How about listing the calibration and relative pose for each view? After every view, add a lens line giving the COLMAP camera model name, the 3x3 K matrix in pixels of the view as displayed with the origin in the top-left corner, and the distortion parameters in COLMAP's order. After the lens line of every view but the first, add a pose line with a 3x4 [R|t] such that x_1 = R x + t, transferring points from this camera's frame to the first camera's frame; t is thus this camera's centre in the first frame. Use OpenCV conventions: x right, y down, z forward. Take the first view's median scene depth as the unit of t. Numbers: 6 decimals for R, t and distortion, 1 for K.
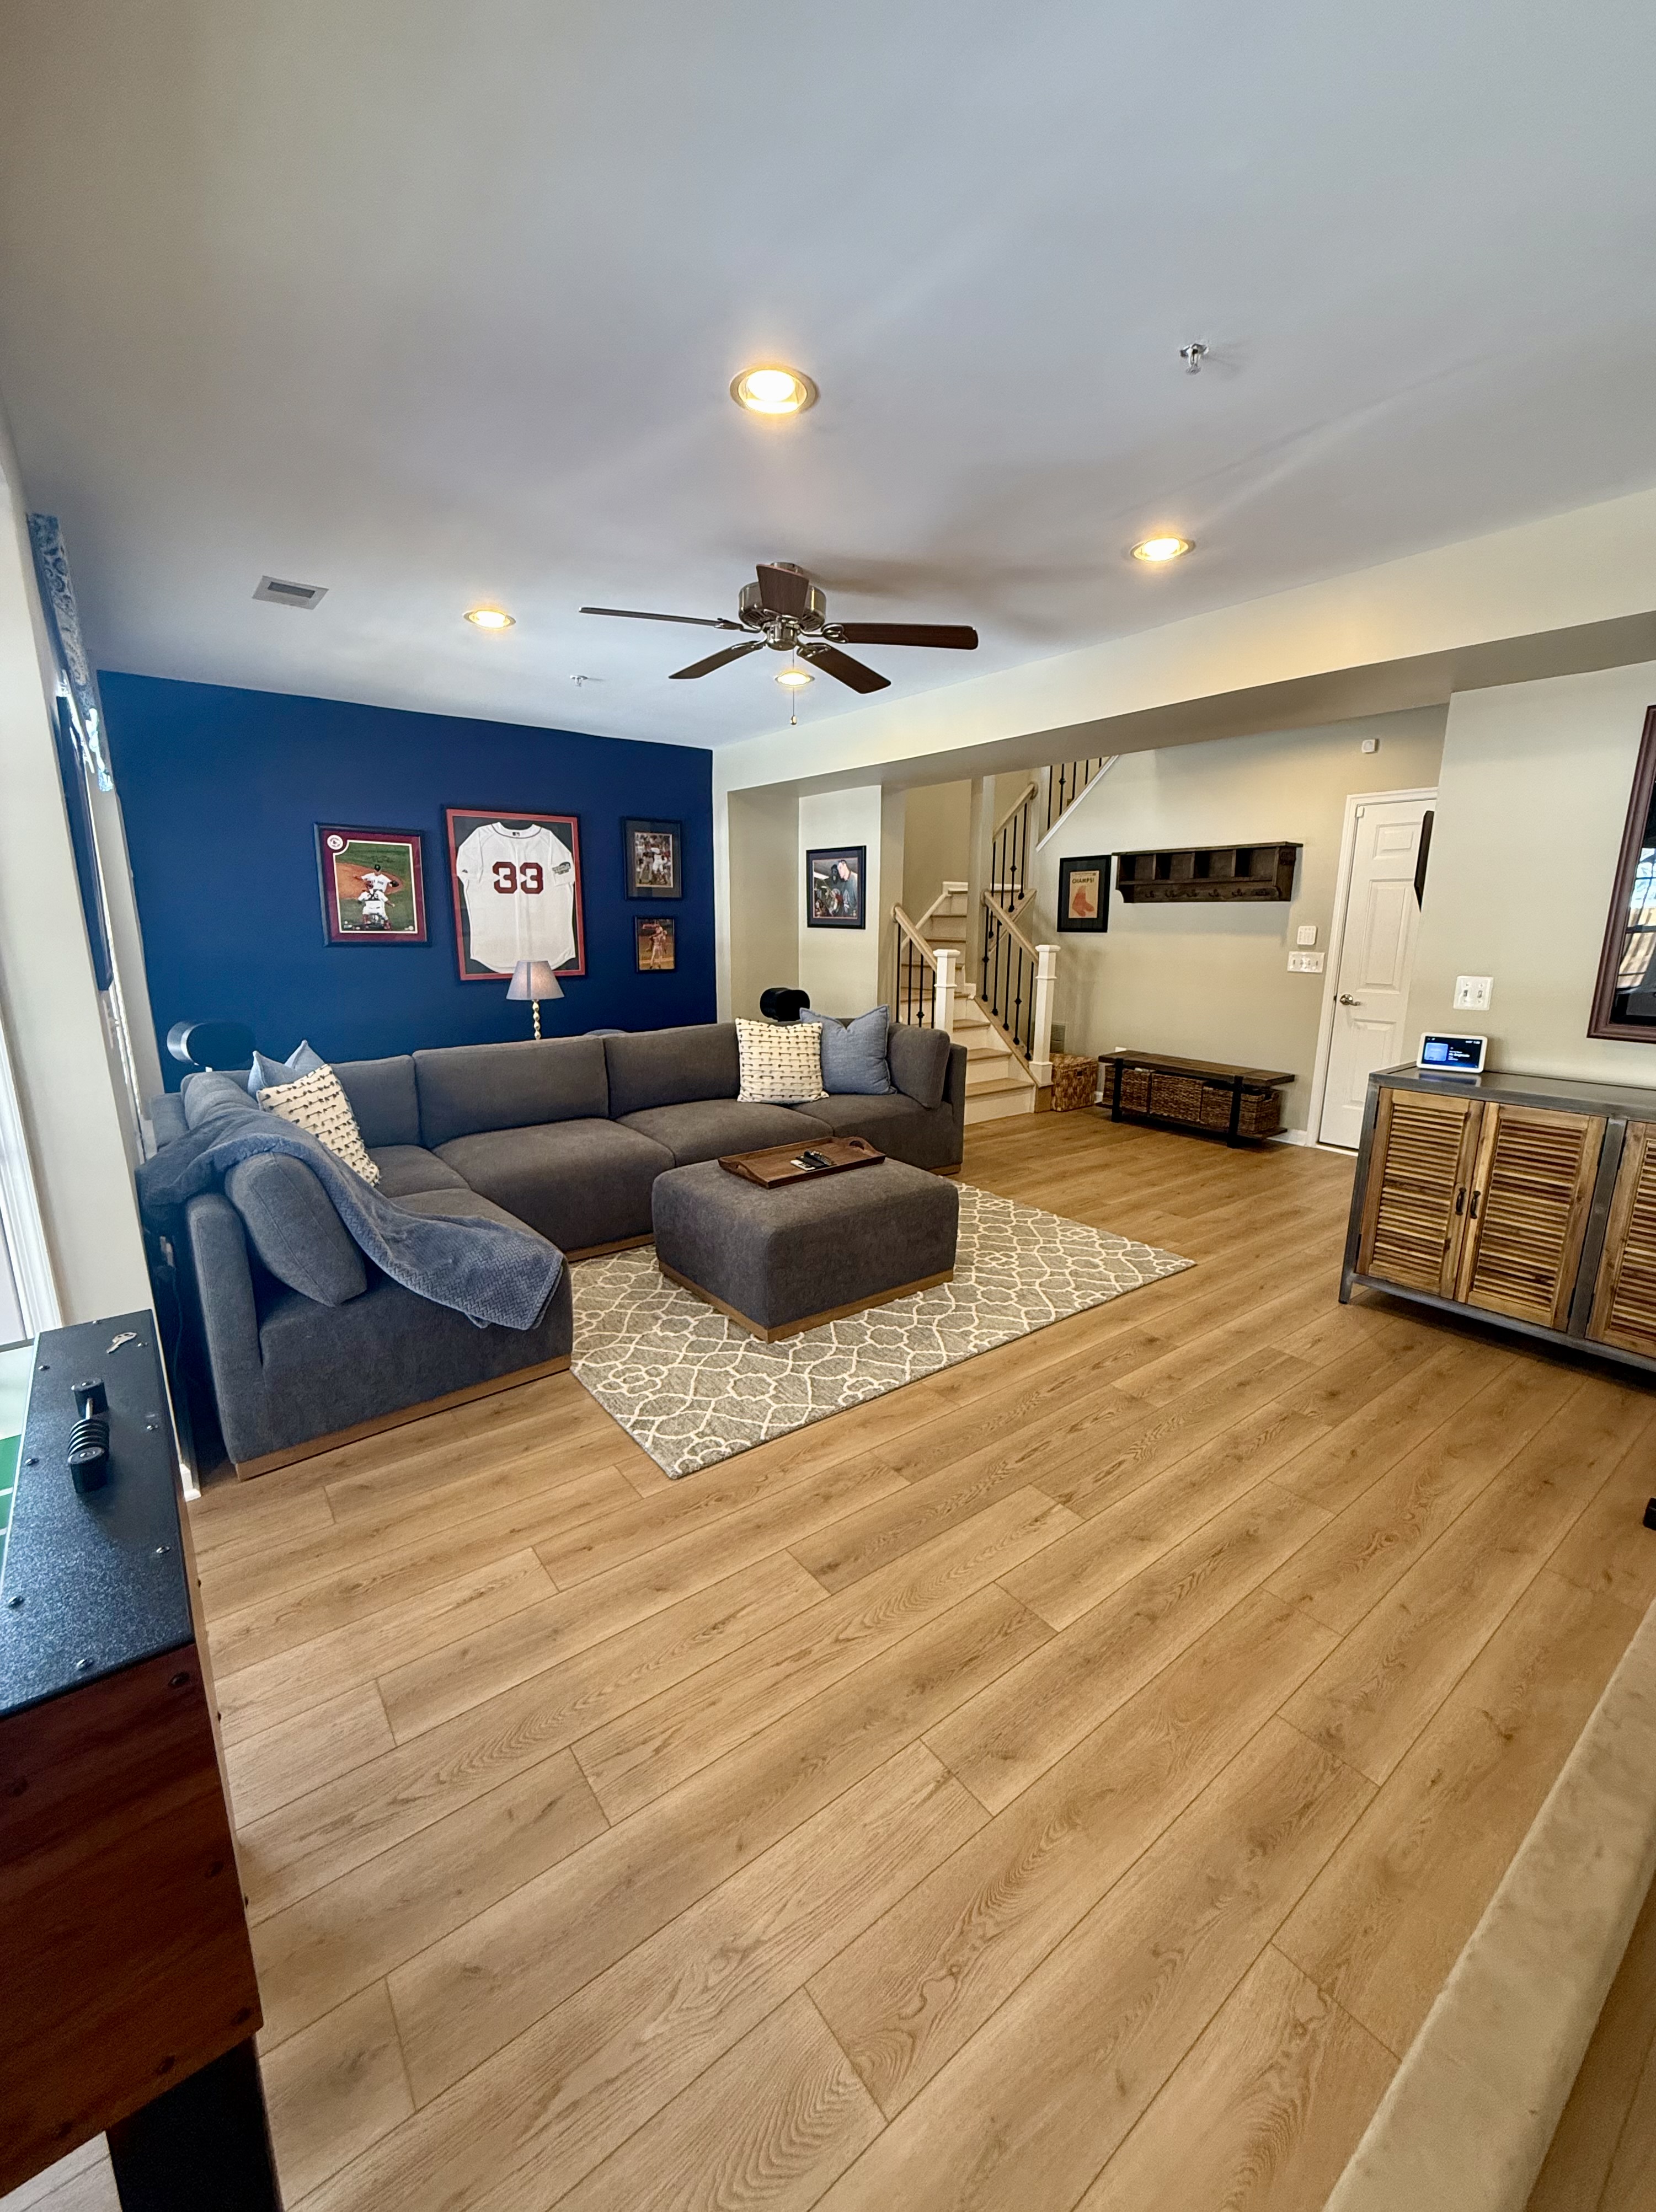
lens RADIAL K [[882.1, 0, 833.9], [0, 882.1, 1114.1], [0, 0, 1]] dist [-0.000921, 0.000402]
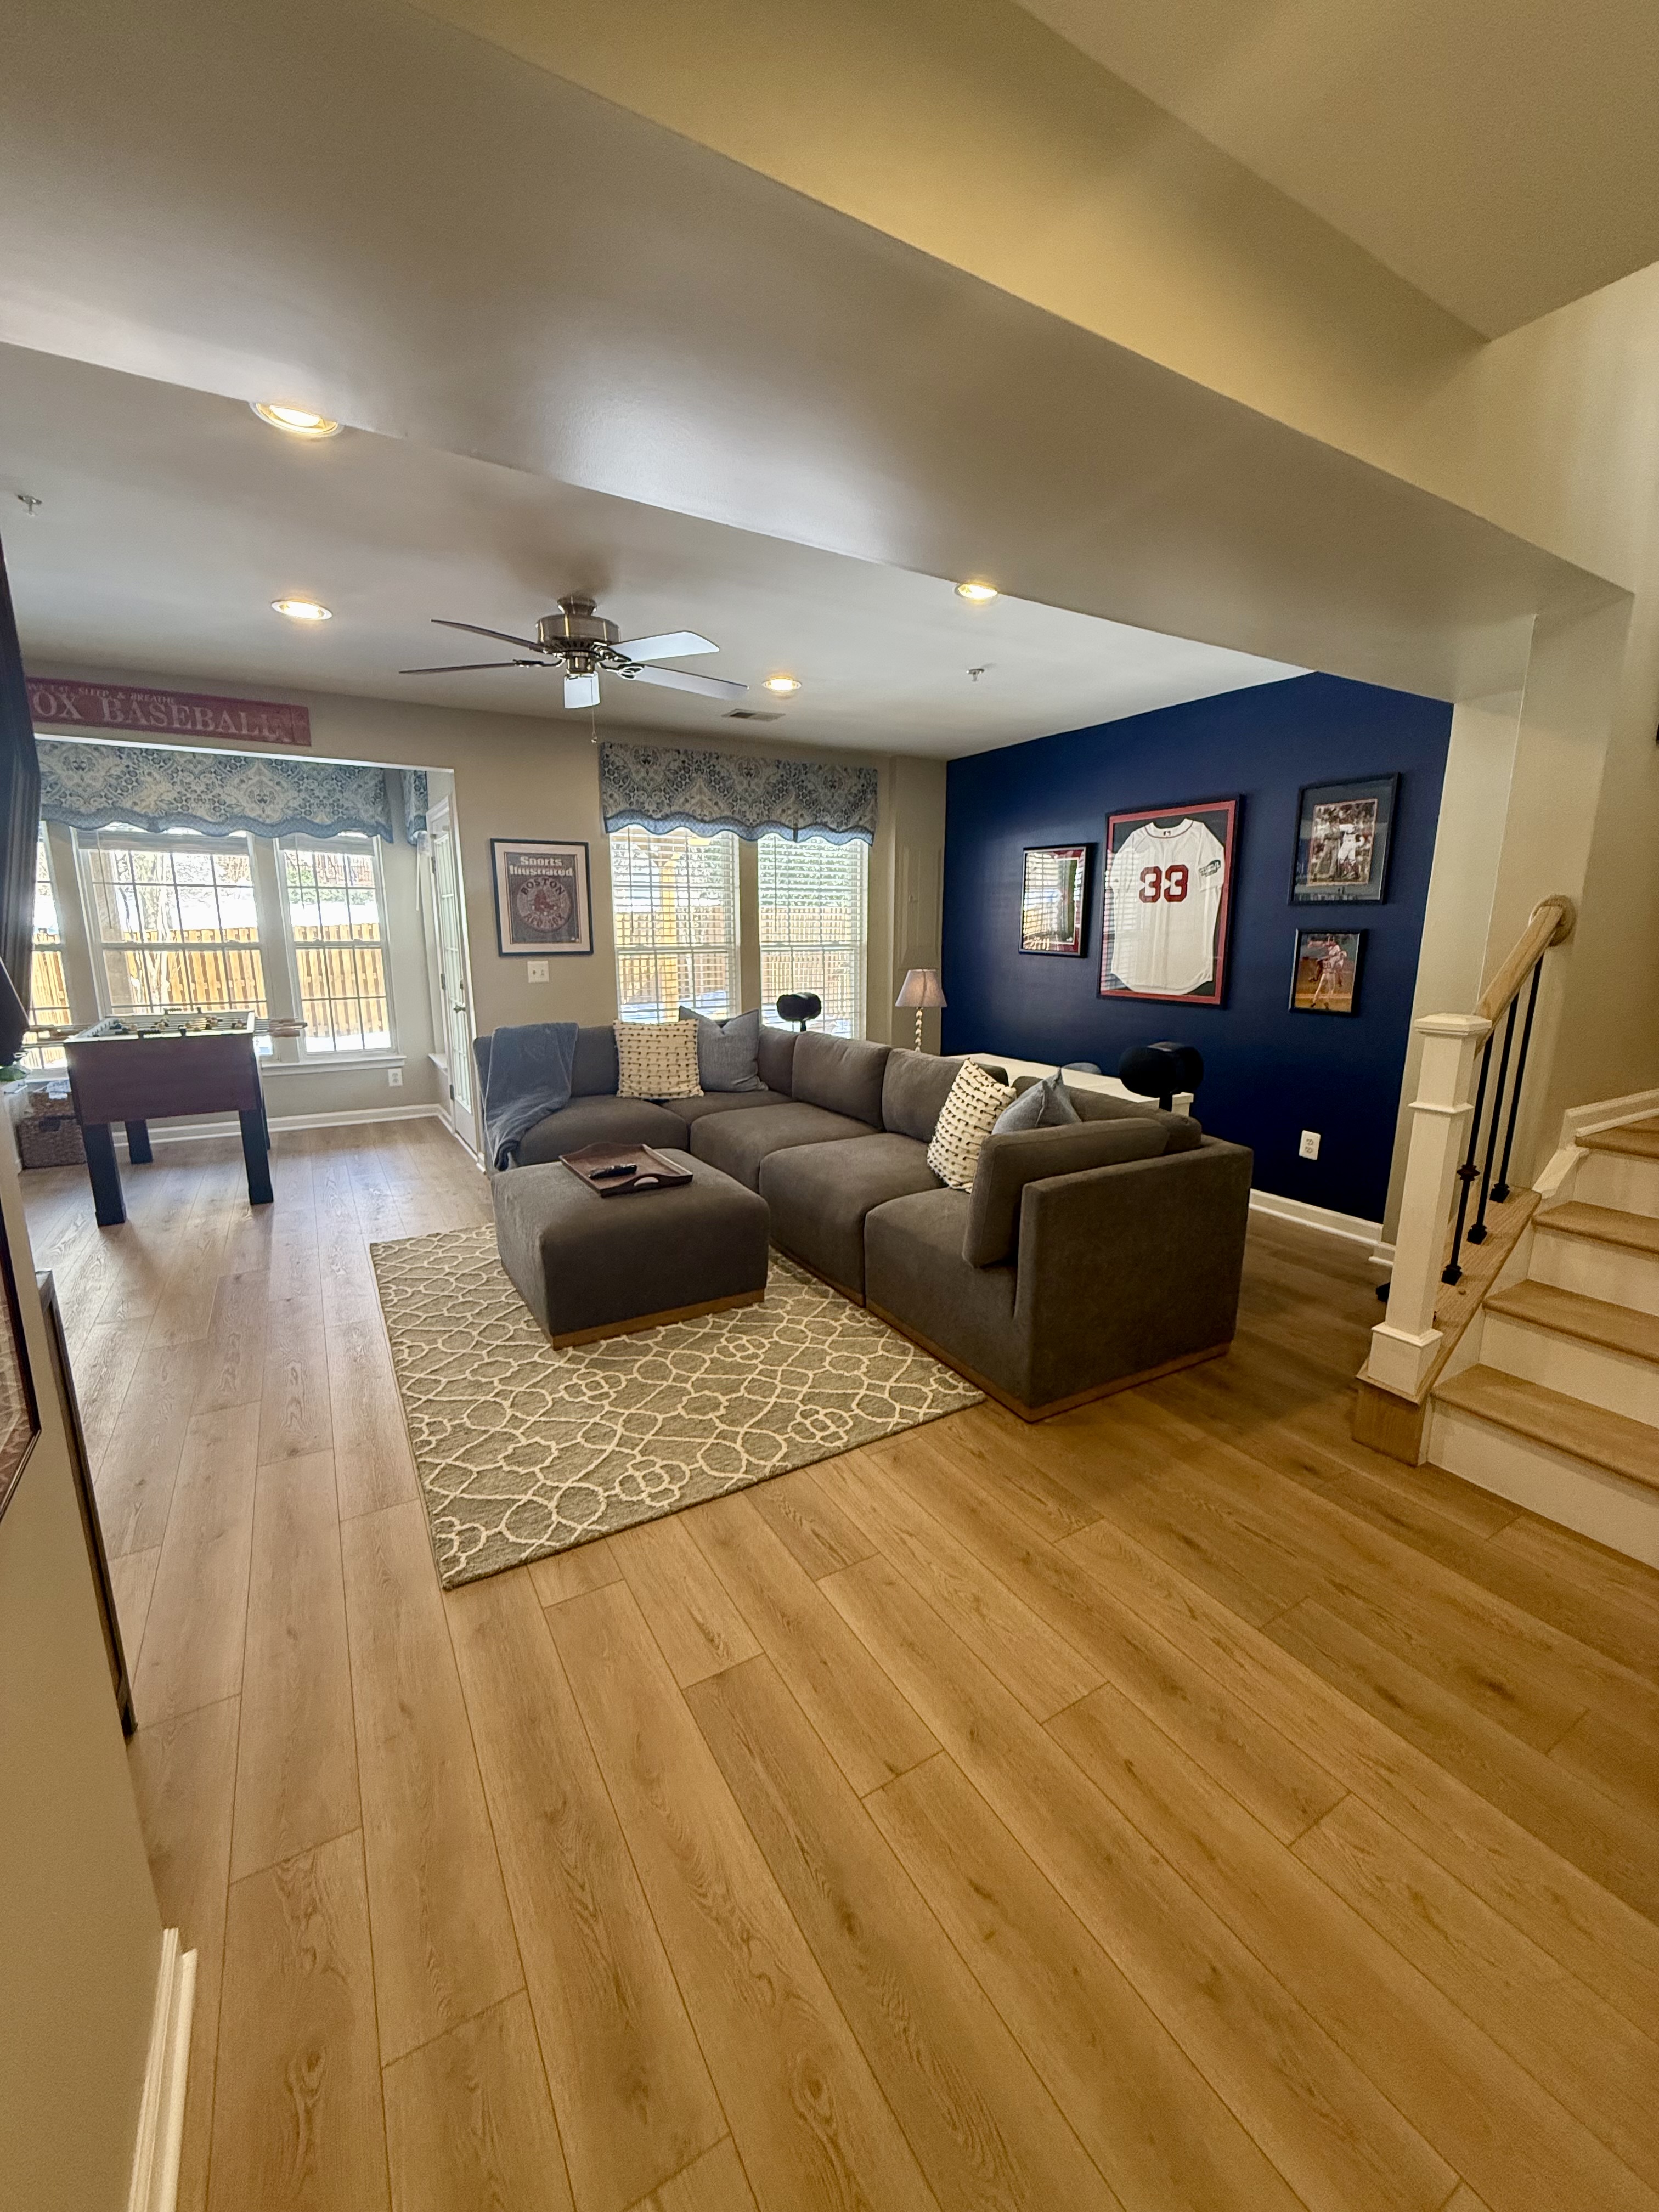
lens RADIAL K [[882.0, 0, 832.1], [0, 882.0, 1103.2], [0, 0, 1]] dist [-0.000921, 0.000402]
pose [[-0.111272, 0.196101, -0.974250, 0.973624], [-0.222042, 0.950649, 0.216710, -0.311016], [0.968667, 0.240438, -0.062238, 1.375020]]
